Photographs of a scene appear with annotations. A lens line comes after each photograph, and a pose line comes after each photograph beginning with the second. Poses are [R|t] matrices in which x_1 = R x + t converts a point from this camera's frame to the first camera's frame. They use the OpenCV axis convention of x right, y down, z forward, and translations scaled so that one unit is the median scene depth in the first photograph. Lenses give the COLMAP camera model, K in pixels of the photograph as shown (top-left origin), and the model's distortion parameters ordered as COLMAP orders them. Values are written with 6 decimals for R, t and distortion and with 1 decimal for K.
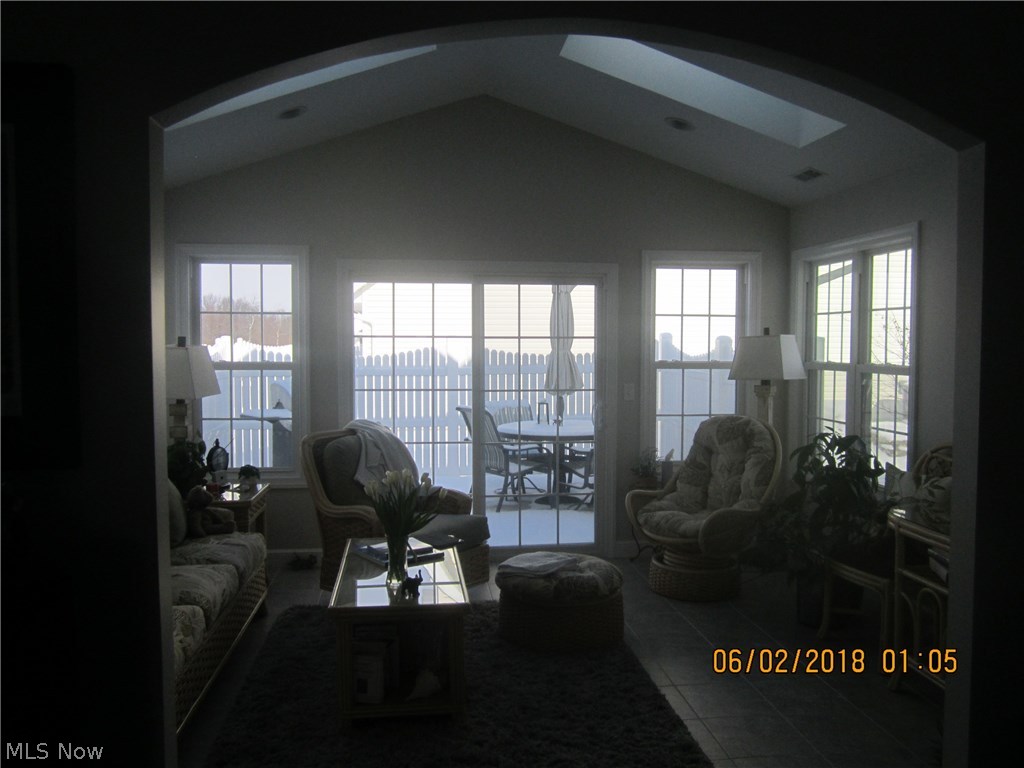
lens RADIAL K [[840.8, 0, 512.0], [0, 840.8, 384.0], [0, 0, 1]] dist [-0.028974, -0.000464]
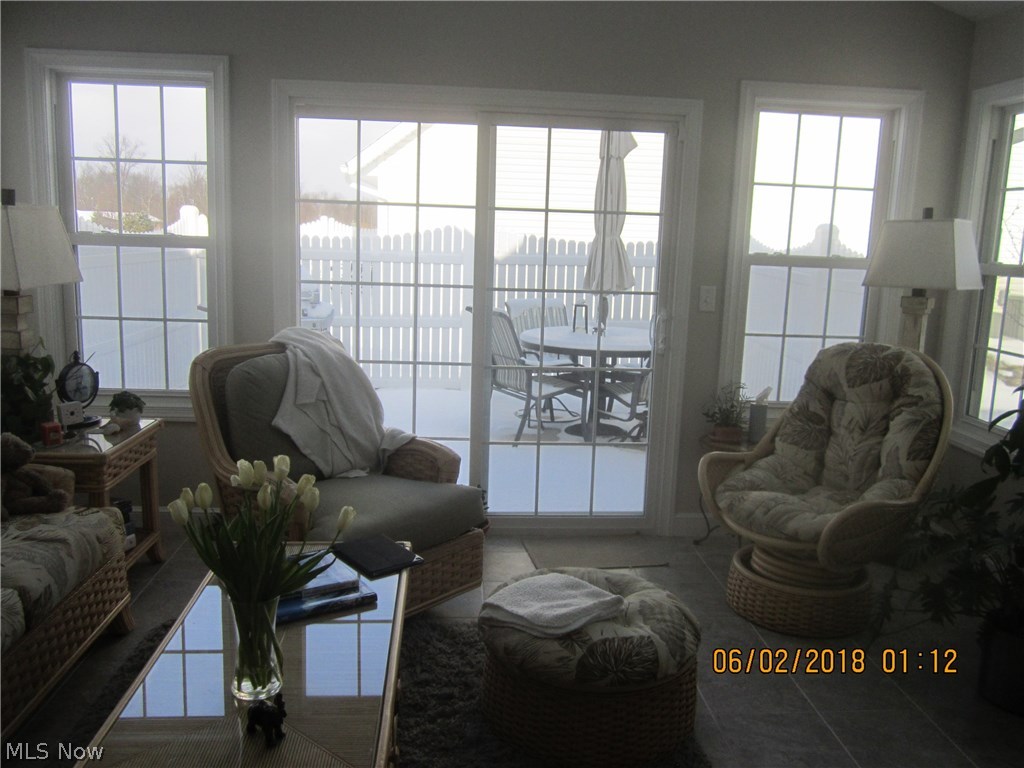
lens RADIAL K [[840.8, 0, 512.0], [0, 840.8, 384.0], [0, 0, 1]] dist [-0.028974, -0.000464]
pose [[0.998157, 0.040690, -0.045027, 0.016764], [-0.034524, 0.990898, 0.130116, -0.004817], [0.049912, -0.128322, 0.990476, 0.327362]]
